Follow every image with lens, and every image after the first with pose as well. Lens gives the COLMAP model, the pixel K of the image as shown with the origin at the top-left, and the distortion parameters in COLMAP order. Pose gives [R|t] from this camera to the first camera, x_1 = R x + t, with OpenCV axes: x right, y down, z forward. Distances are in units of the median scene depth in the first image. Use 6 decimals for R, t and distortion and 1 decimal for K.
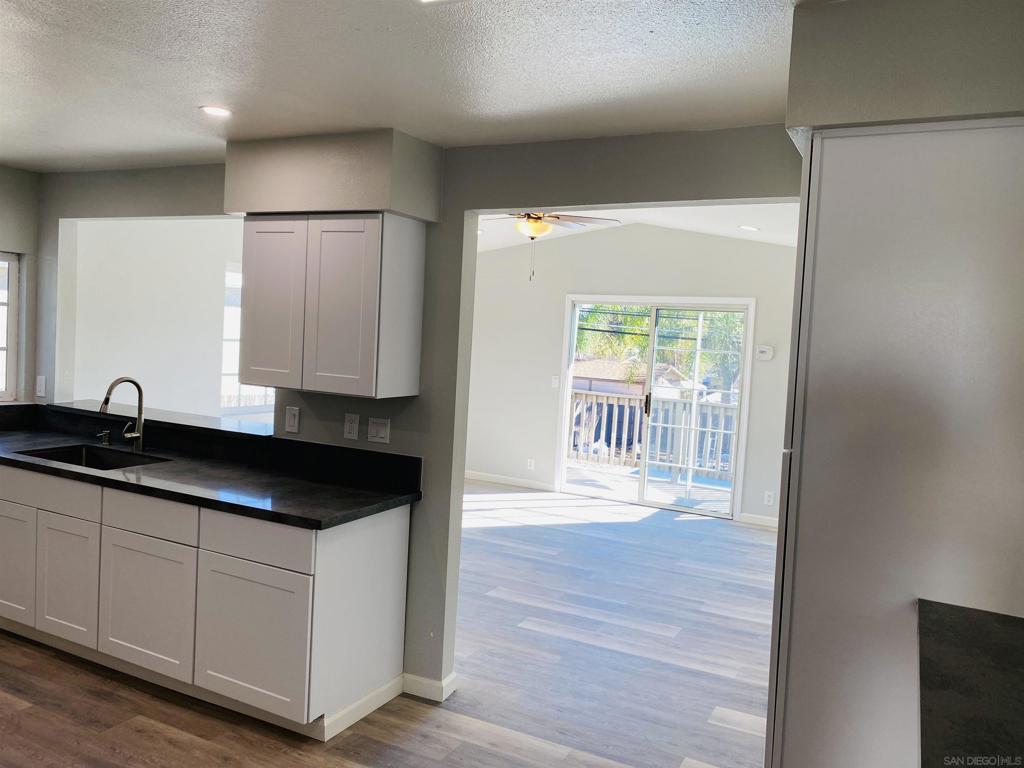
lens RADIAL K [[779.5, 0, 512.0], [0, 779.5, 384.0], [0, 0, 1]] dist [0.004298, 0.001650]
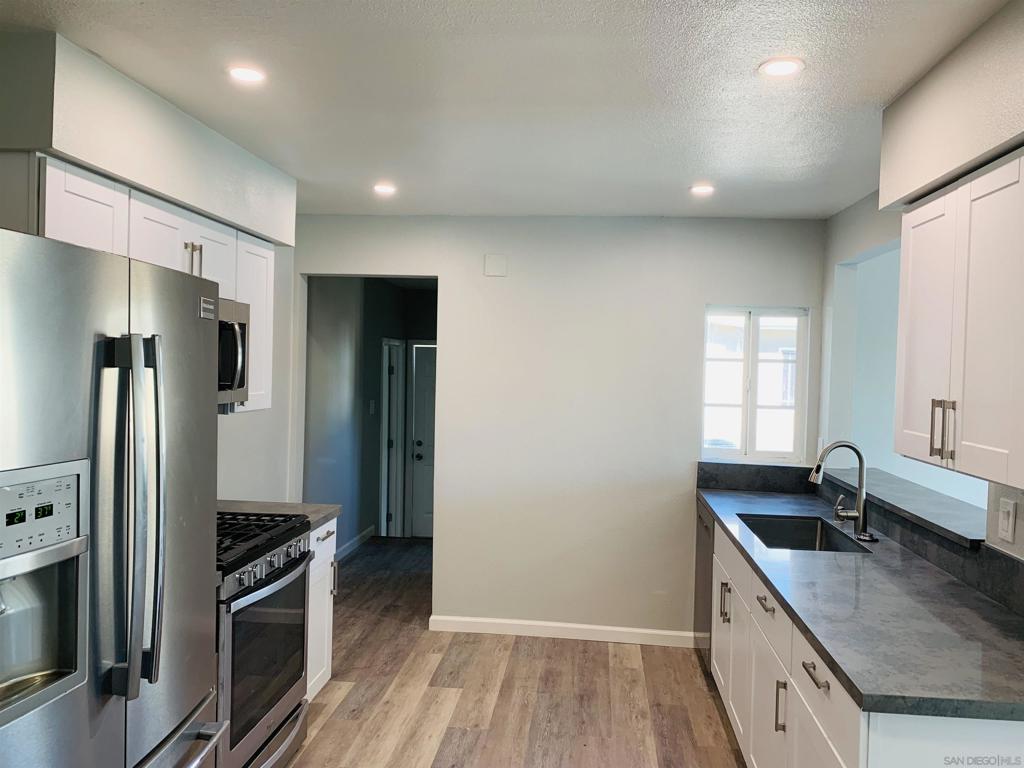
lens RADIAL K [[795.2, 0, 520.2], [0, 795.2, 391.7], [0, 0, 1]] dist [0.031648, -0.006920]
pose [[0.380155, -0.012279, -0.924841, 0.176496], [-0.062698, 0.997270, -0.039013, -0.007558], [0.922795, 0.072816, 0.378347, 0.420215]]
